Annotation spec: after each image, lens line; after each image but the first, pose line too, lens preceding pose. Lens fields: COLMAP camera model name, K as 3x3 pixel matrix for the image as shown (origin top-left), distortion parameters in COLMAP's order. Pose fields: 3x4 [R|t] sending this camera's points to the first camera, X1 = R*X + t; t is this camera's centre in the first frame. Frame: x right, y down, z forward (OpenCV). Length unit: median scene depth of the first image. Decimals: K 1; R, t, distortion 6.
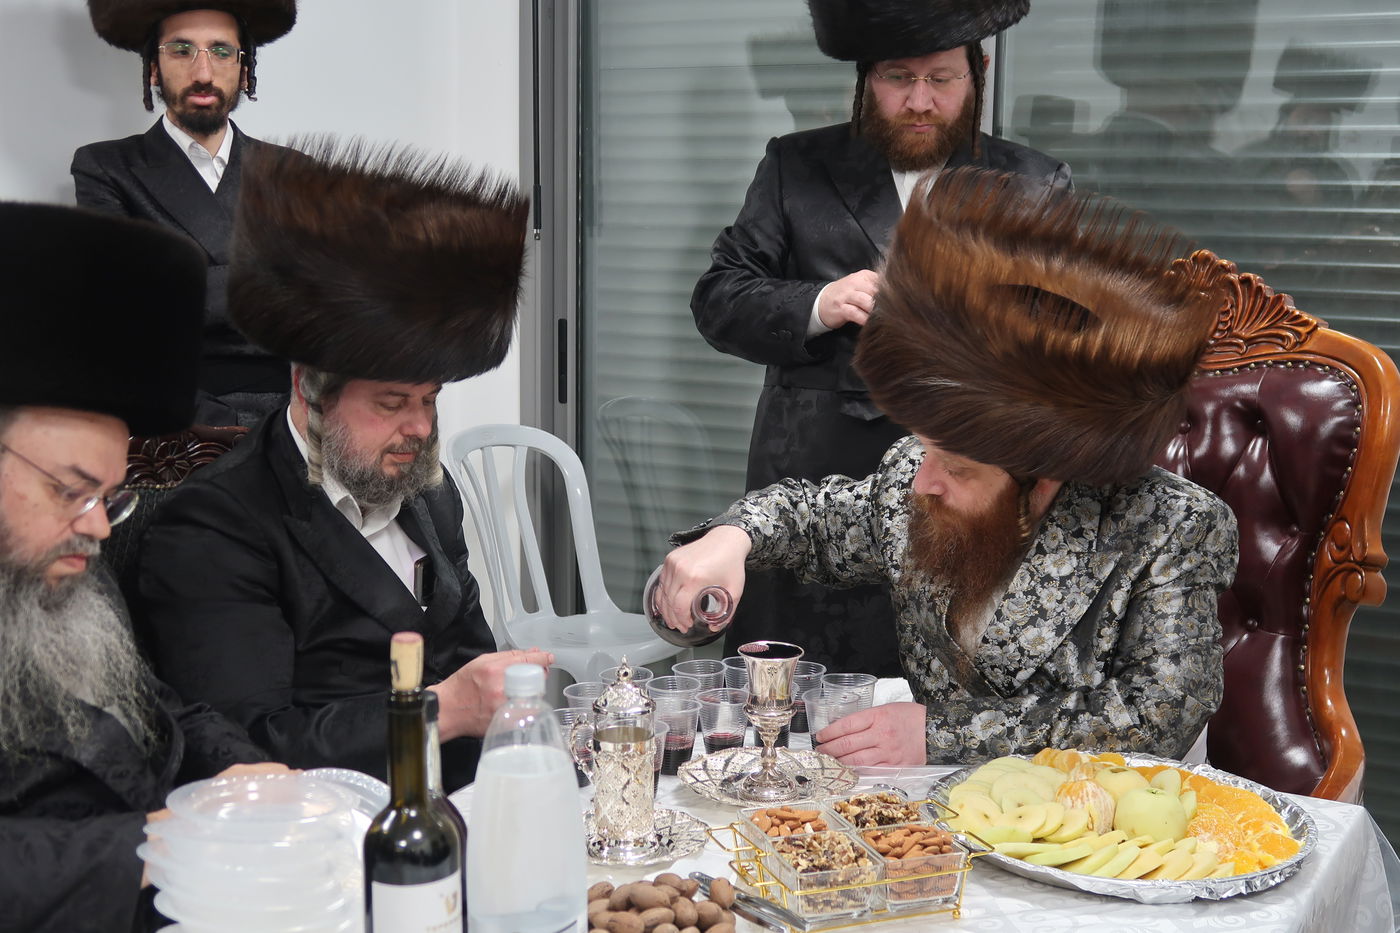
lens RADIAL K [[1814.5, 0, 678.4], [0, 1814.5, 457.8], [0, 0, 1]] dist [0.002519, 0.000000]
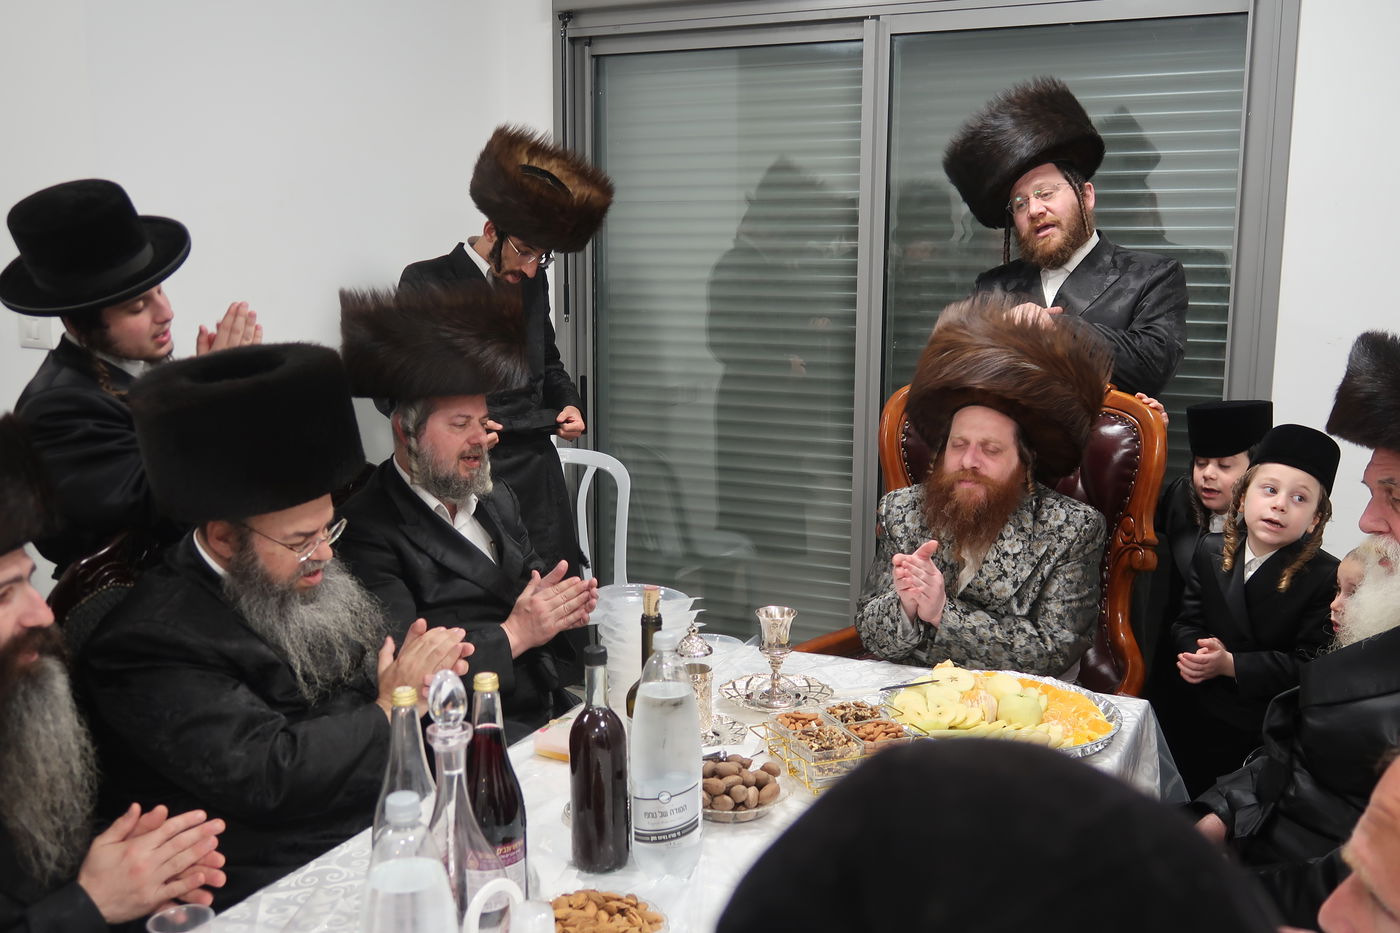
lens RADIAL K [[1368.2, 0, 699.3], [0, 1368.2, 461.7], [0, 0, 1]] dist [0.000914, 0.000000]
pose [[0.998086, -0.017488, 0.059313, -0.092958], [0.017074, 0.999826, 0.007479, -0.037673], [-0.059434, -0.006452, 0.998211, -0.193809]]
